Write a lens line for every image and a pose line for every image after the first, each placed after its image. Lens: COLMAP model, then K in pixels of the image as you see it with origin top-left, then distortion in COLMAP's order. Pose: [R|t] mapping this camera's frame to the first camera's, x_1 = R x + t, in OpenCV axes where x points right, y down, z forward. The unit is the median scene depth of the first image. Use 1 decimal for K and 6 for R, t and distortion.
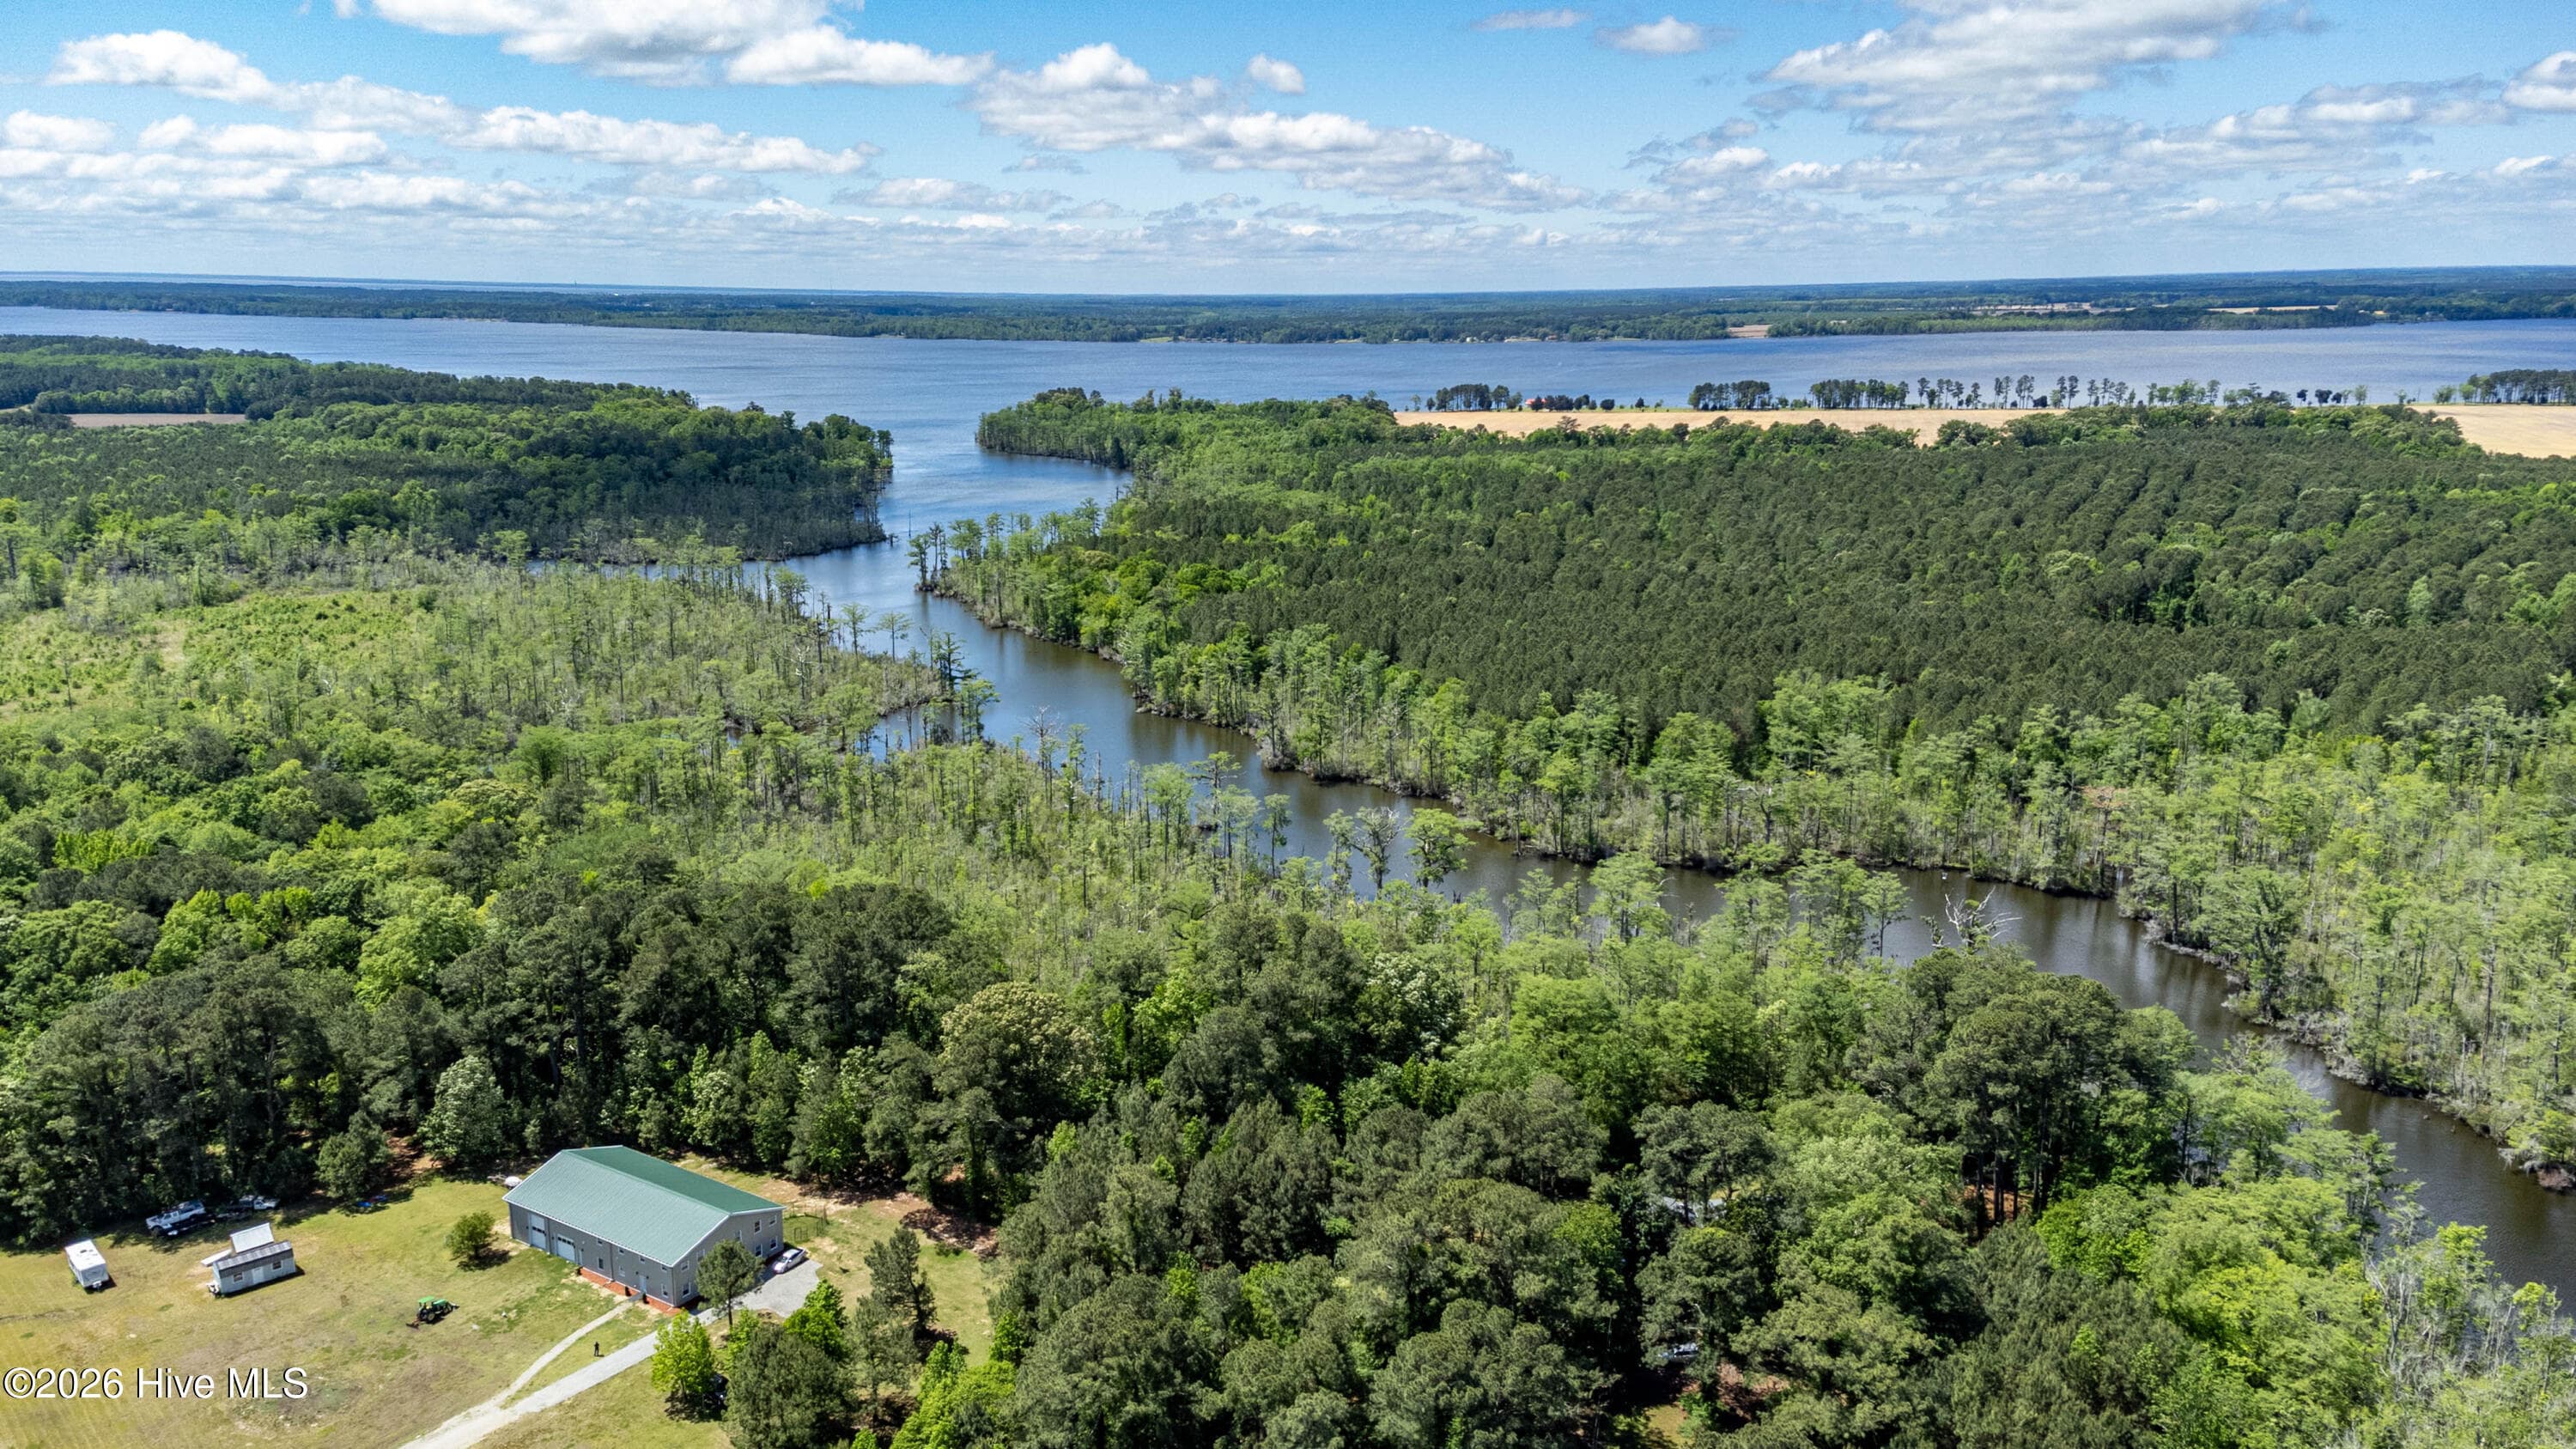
lens RADIAL K [[1898.3, 0, 1250.1], [0, 1898.3, 723.0], [0, 0, 1]] dist [0.284292, -0.200271]
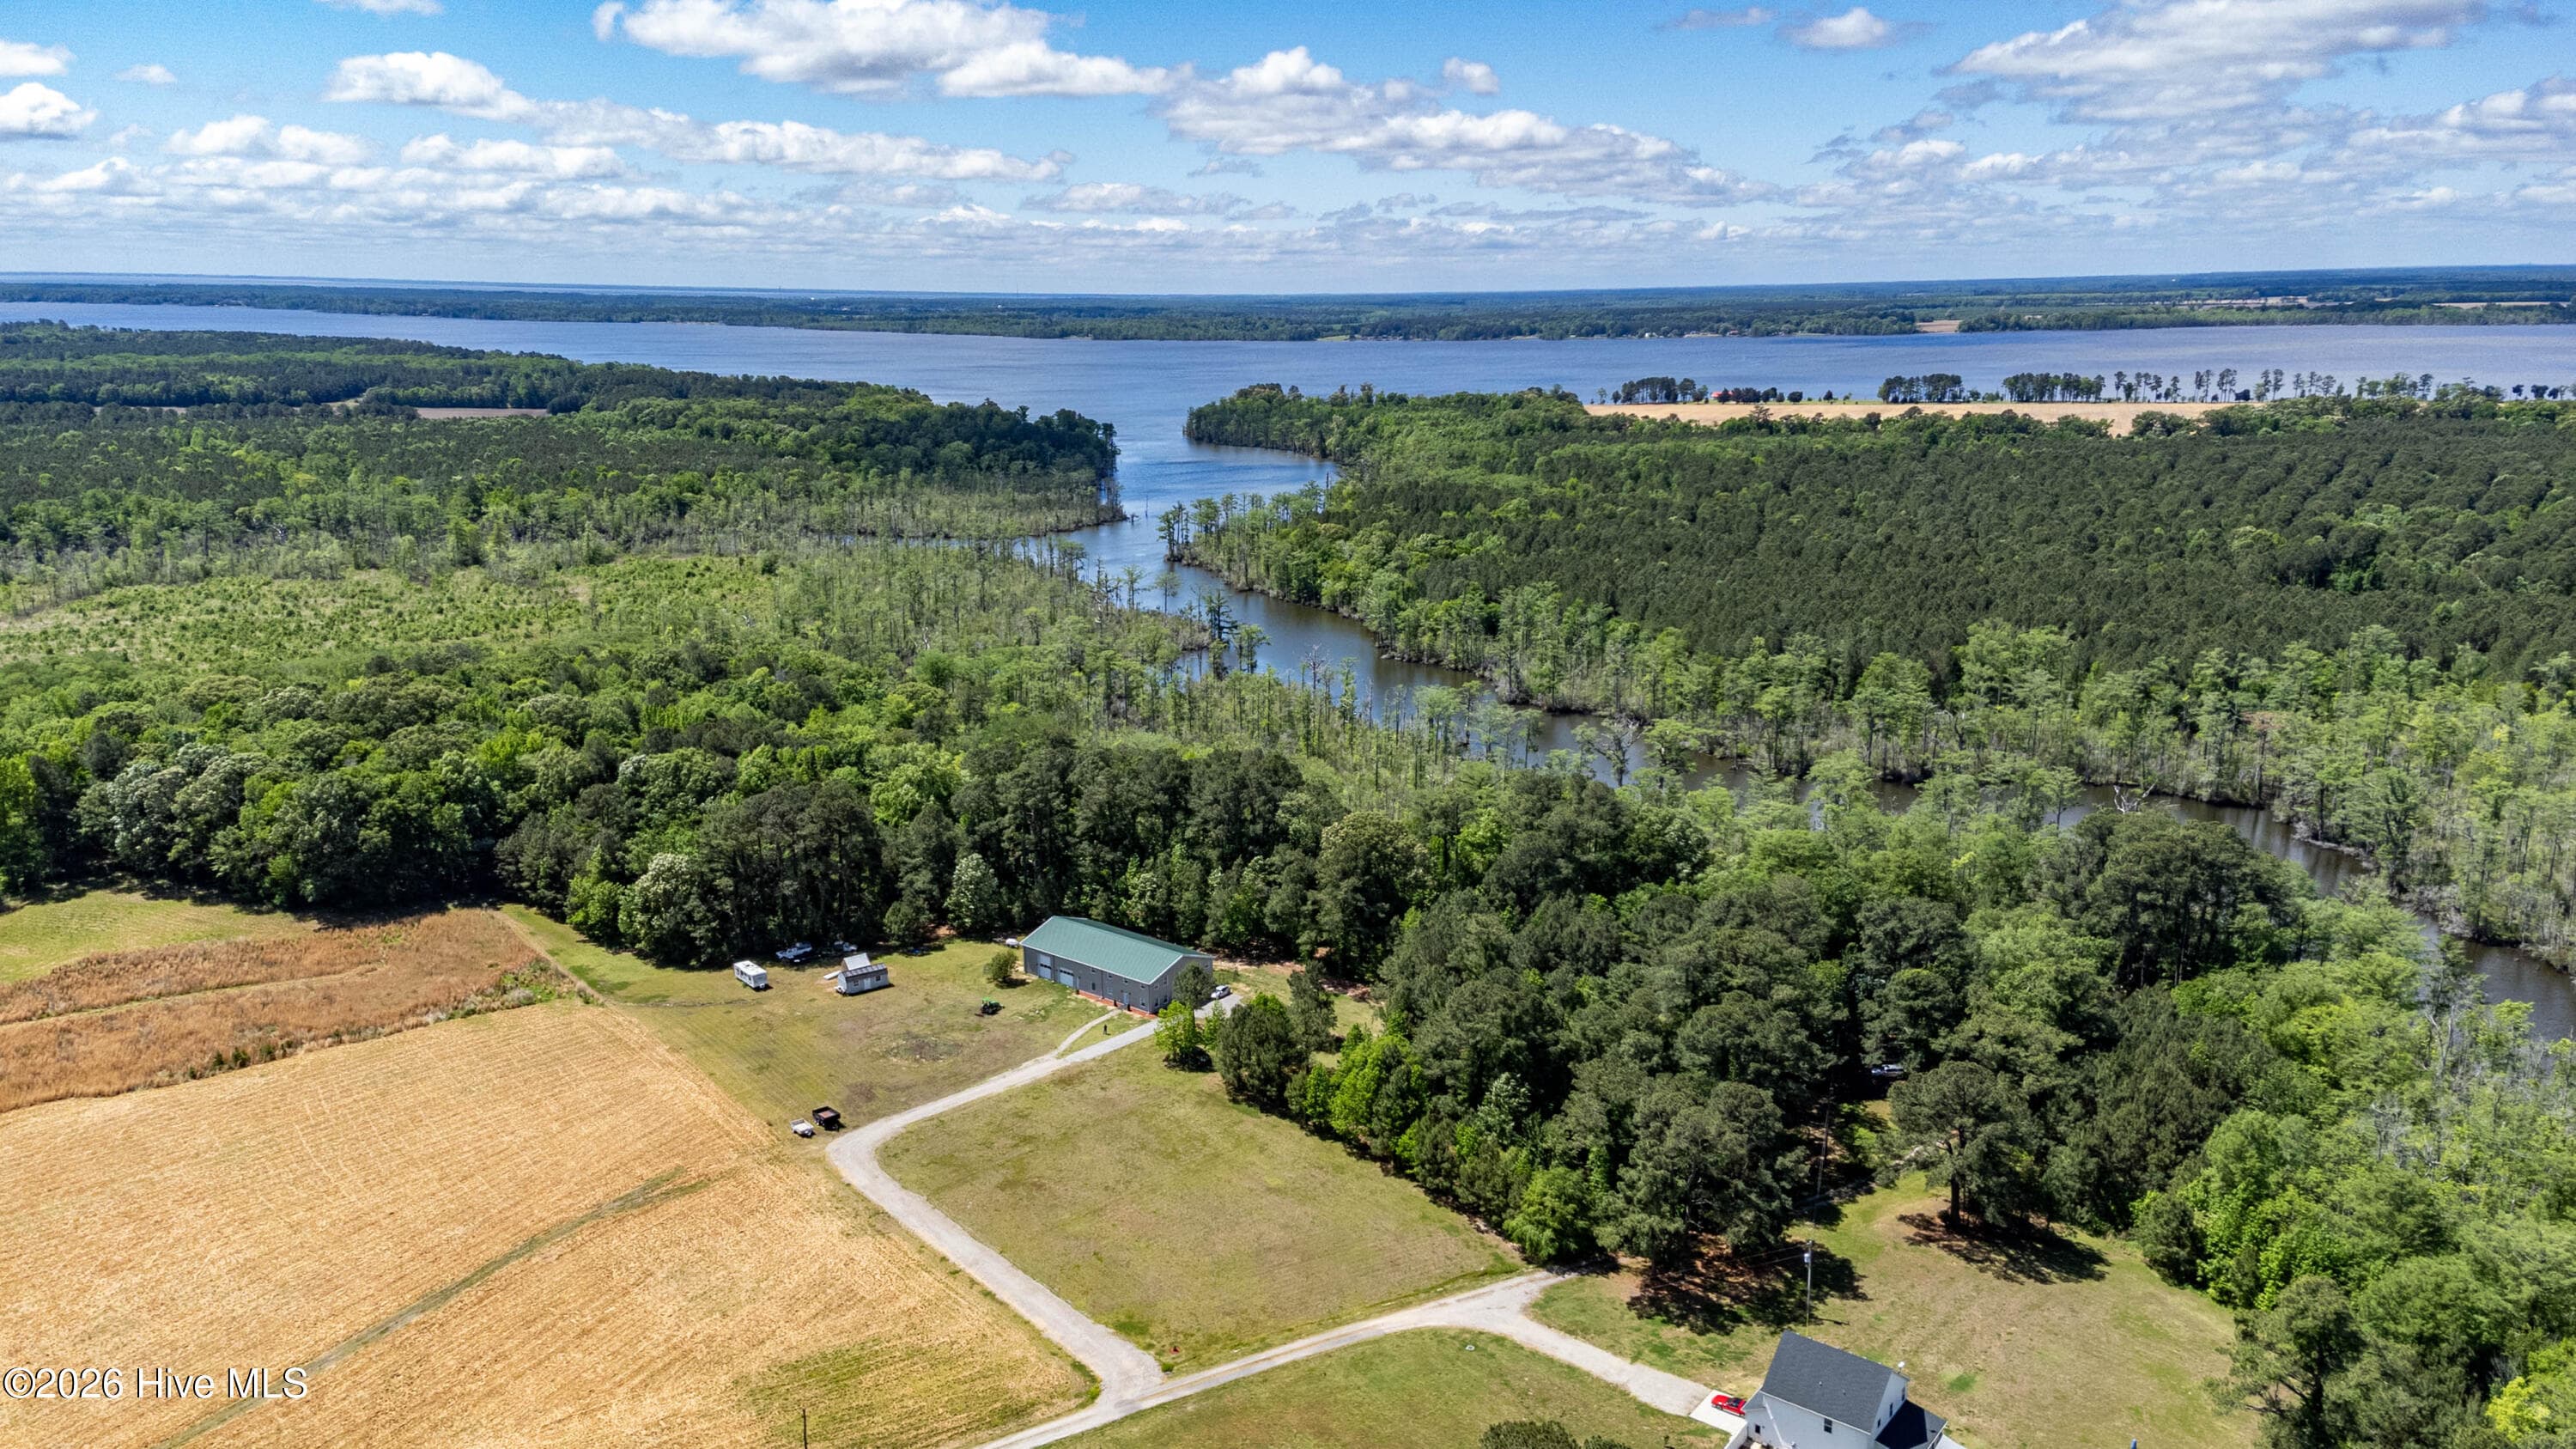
lens RADIAL K [[1898.3, 0, 1250.1], [0, 1898.3, 723.0], [0, 0, 1]] dist [0.284292, -0.200271]
pose [[0.996591, 0.018705, -0.080350, -0.029700], [-0.018680, 0.999825, 0.001065, 0.021763], [0.080356, 0.000439, 0.996766, -0.098957]]
